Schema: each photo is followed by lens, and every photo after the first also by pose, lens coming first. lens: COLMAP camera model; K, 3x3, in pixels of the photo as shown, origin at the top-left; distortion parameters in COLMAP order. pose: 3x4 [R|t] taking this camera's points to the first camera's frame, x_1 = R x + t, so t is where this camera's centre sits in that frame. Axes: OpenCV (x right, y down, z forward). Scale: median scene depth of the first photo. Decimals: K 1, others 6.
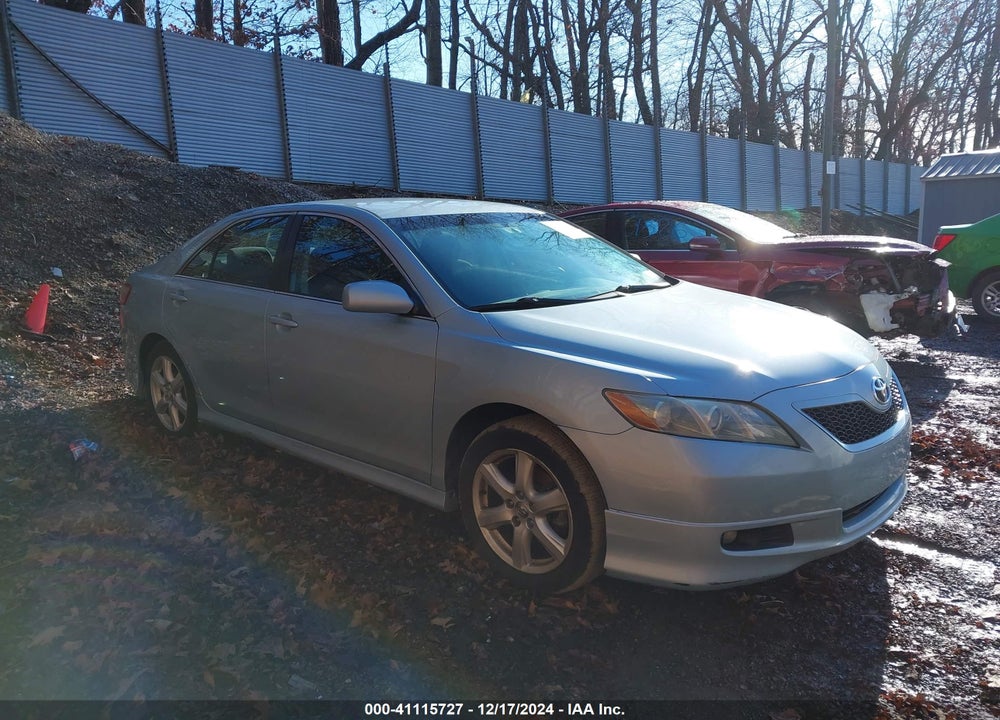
lens RADIAL K [[721.3, 0, 532.7], [0, 721.3, 355.0], [0, 0, 1]] dist [0.013248, -0.002984]
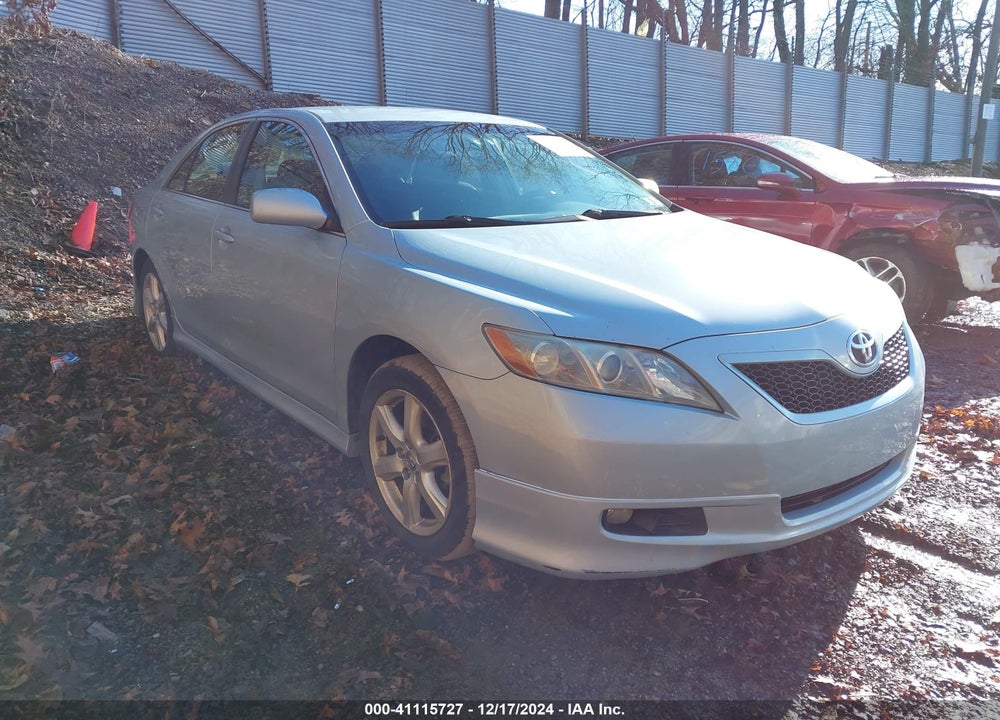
lens RADIAL K [[730.6, 0, 531.2], [0, 730.6, 355.0], [0, 0, 1]] dist [0.013781, -0.001888]
pose [[0.986599, 0.065237, -0.149557, 0.238586], [-0.054589, 0.995746, 0.074233, 0.016297], [0.153763, -0.065074, 0.985963, 0.167995]]
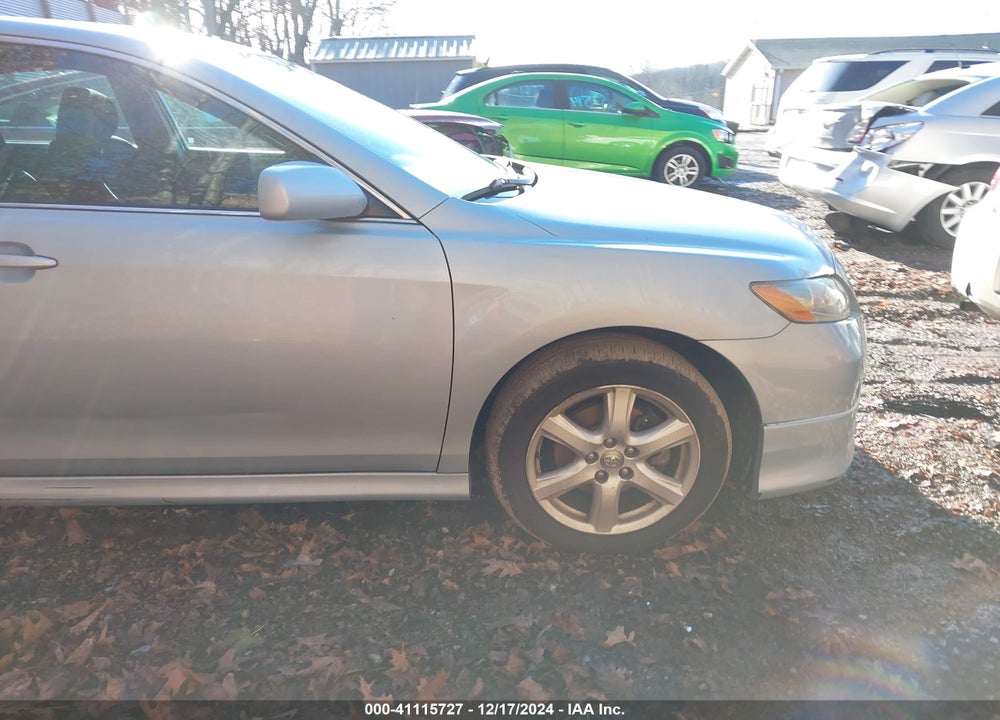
lens RADIAL K [[741.3, 0, 502.0], [0, 741.3, 365.6], [0, 0, 1]] dist [0.005722, -0.004244]
pose [[0.738385, -0.232496, 0.633035, -0.549011], [0.110743, 0.967752, 0.226255, -0.067989], [-0.665224, -0.096959, 0.740321, 0.491056]]
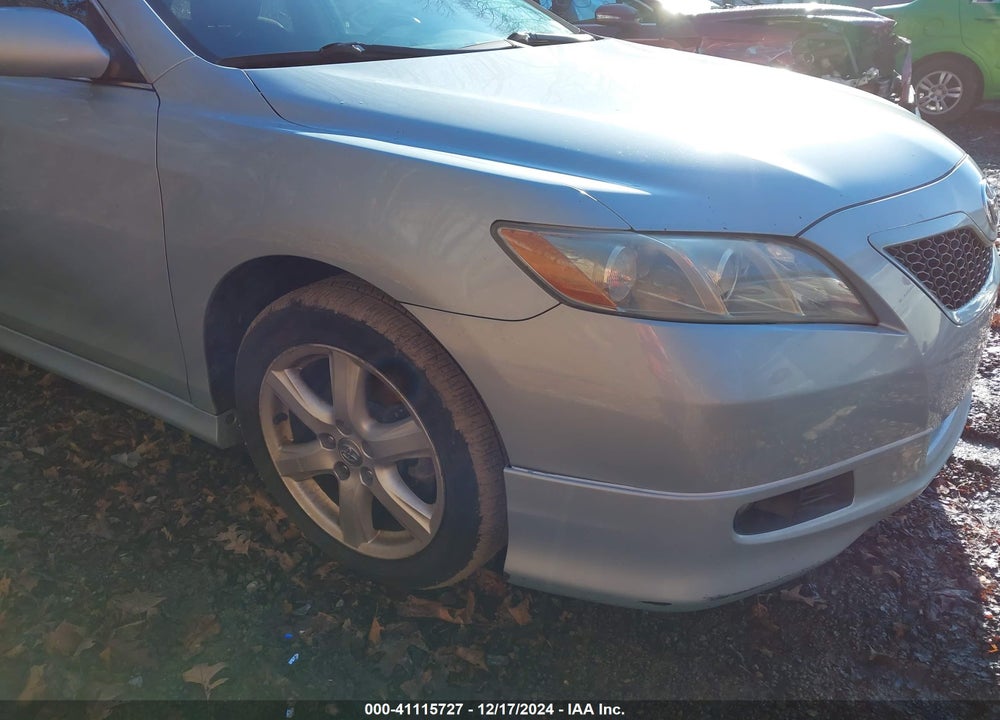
lens RADIAL K [[741.3, 0, 502.0], [0, 741.3, 365.6], [0, 0, 1]] dist [0.005722, -0.004244]
pose [[0.992744, -0.054752, 0.107055, 0.041082], [0.026548, 0.968149, 0.248963, 0.016191], [-0.117277, -0.244315, 0.962578, 0.450095]]
